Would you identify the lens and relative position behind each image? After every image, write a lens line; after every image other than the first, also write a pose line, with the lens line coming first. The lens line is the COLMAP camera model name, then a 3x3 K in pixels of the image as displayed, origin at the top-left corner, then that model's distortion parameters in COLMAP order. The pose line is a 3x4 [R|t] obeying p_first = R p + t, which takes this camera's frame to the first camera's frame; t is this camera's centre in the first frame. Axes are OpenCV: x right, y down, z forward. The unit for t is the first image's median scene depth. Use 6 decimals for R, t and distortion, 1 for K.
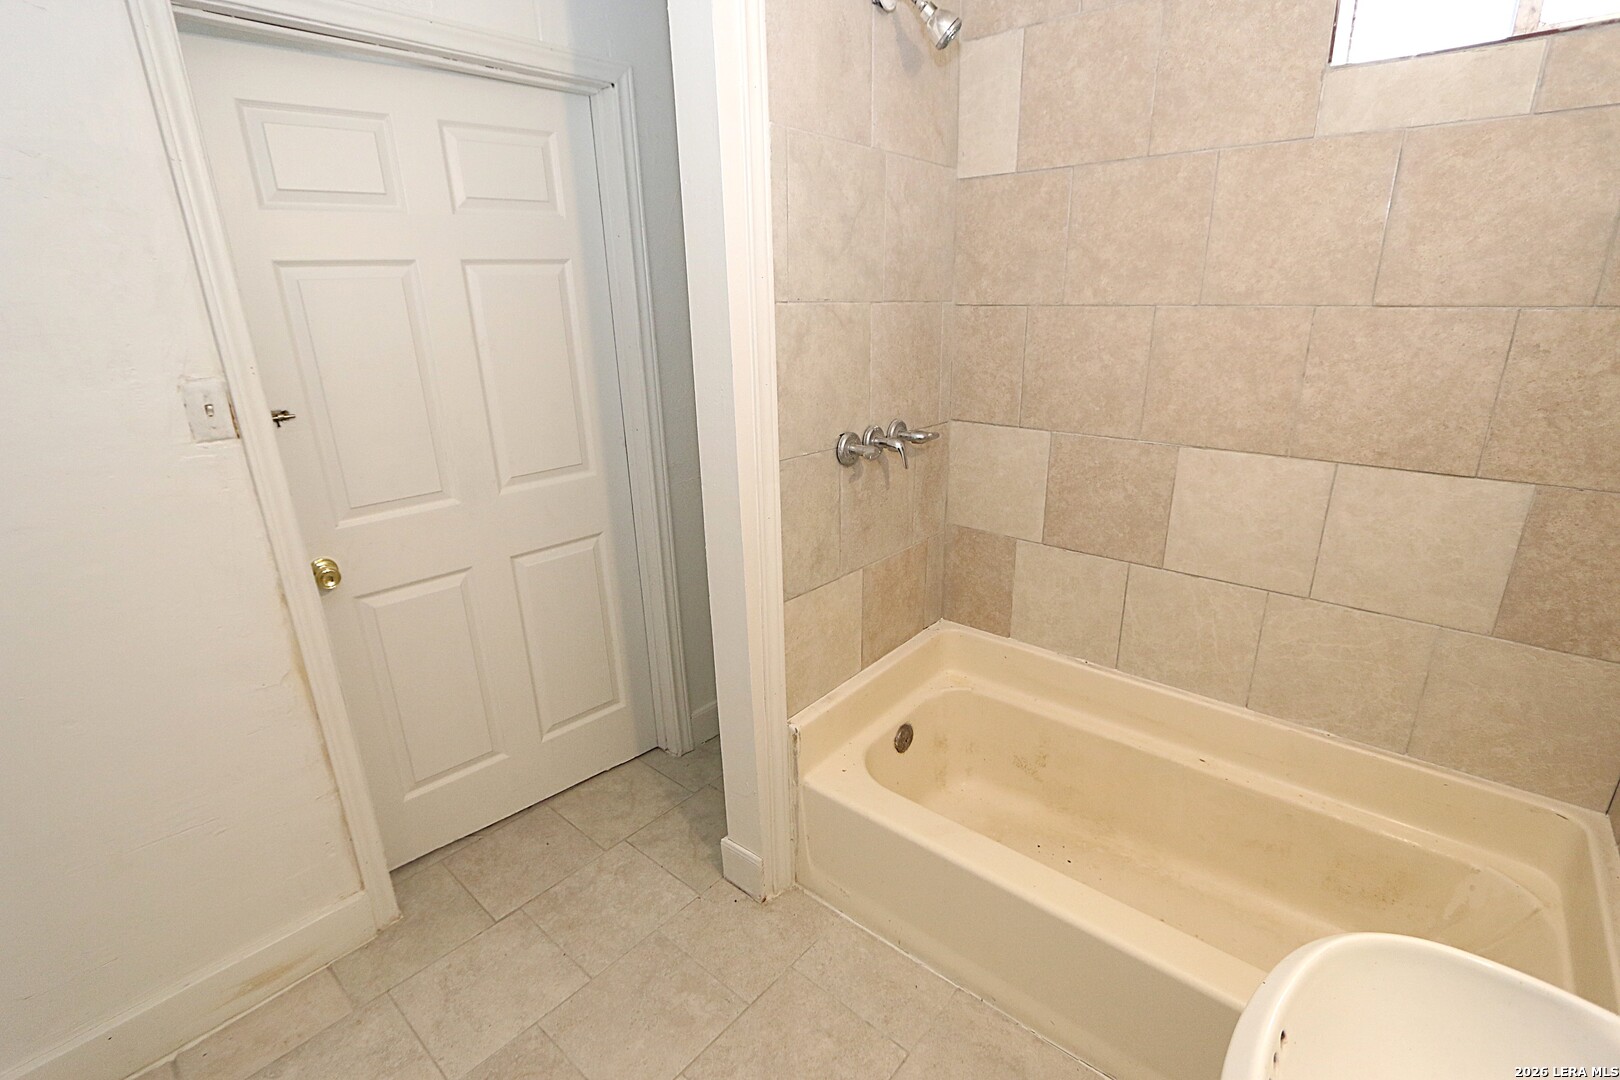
lens RADIAL K [[759.9, 0, 803.3], [0, 759.9, 540.8], [0, 0, 1]] dist [-0.020114, 0.001291]
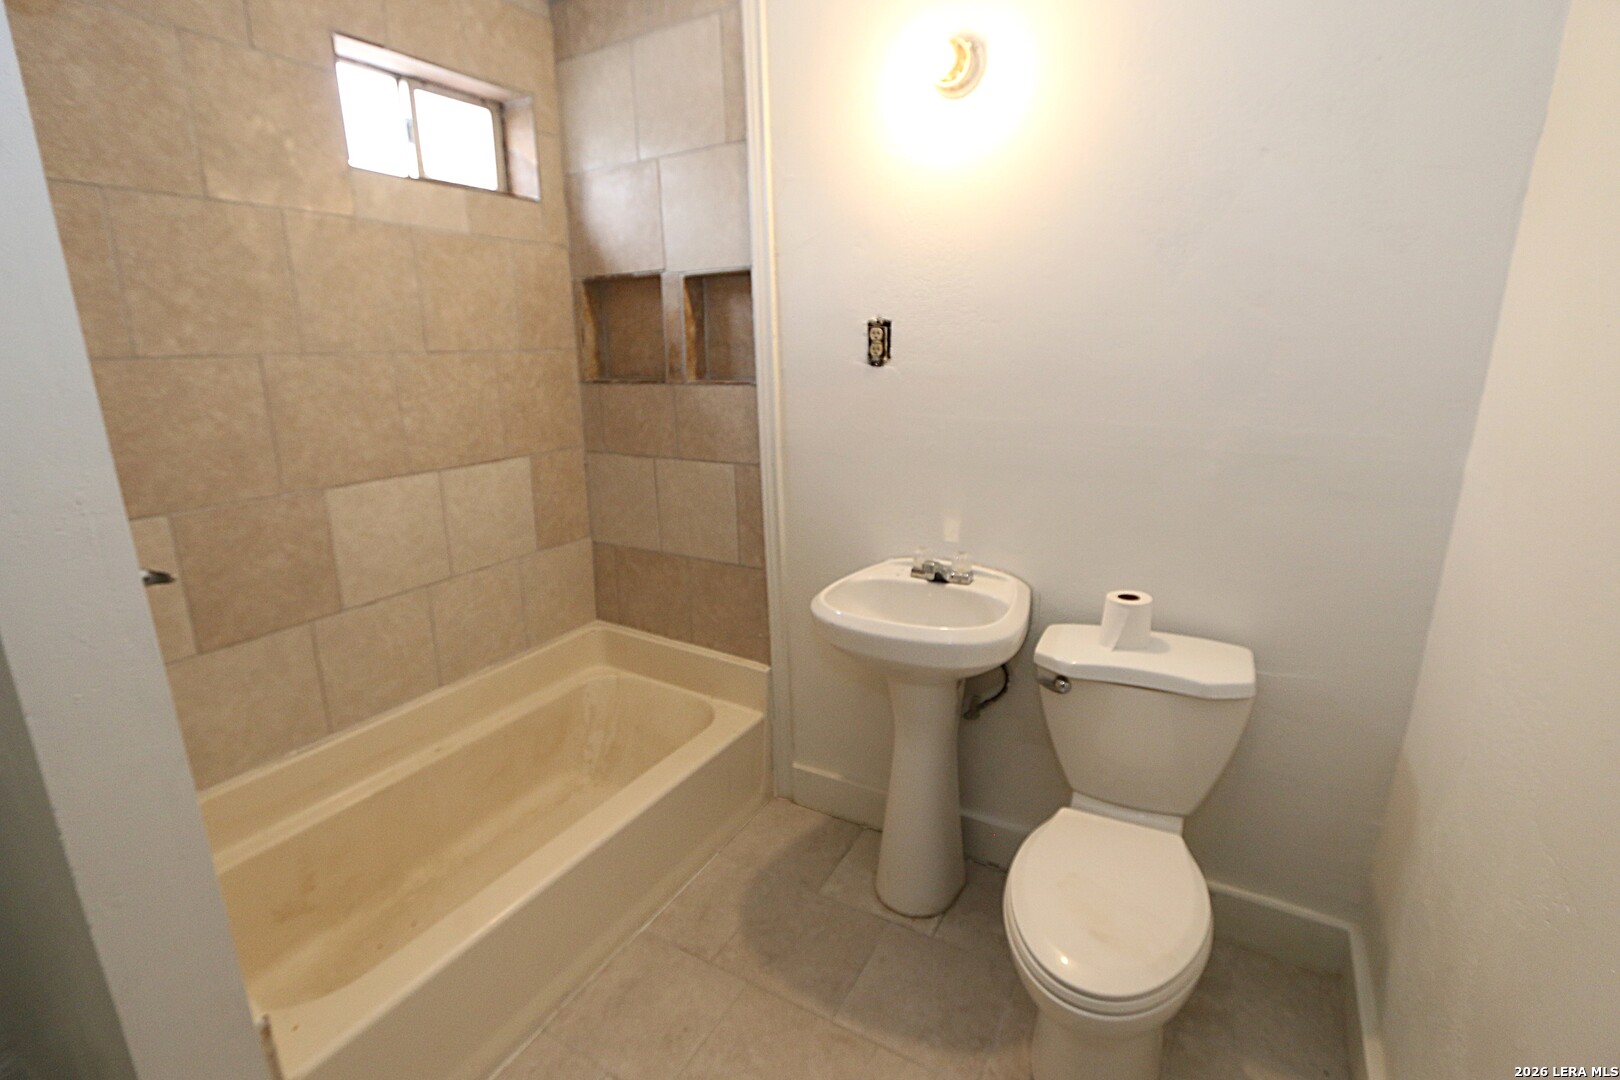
lens RADIAL K [[759.9, 0, 803.3], [0, 759.9, 540.8], [0, 0, 1]] dist [-0.020114, 0.001291]
pose [[-0.214143, -0.219246, 0.951879, -0.666356], [0.320061, 0.904940, 0.280438, -0.149443], [-0.922878, 0.364713, -0.123615, 0.583205]]
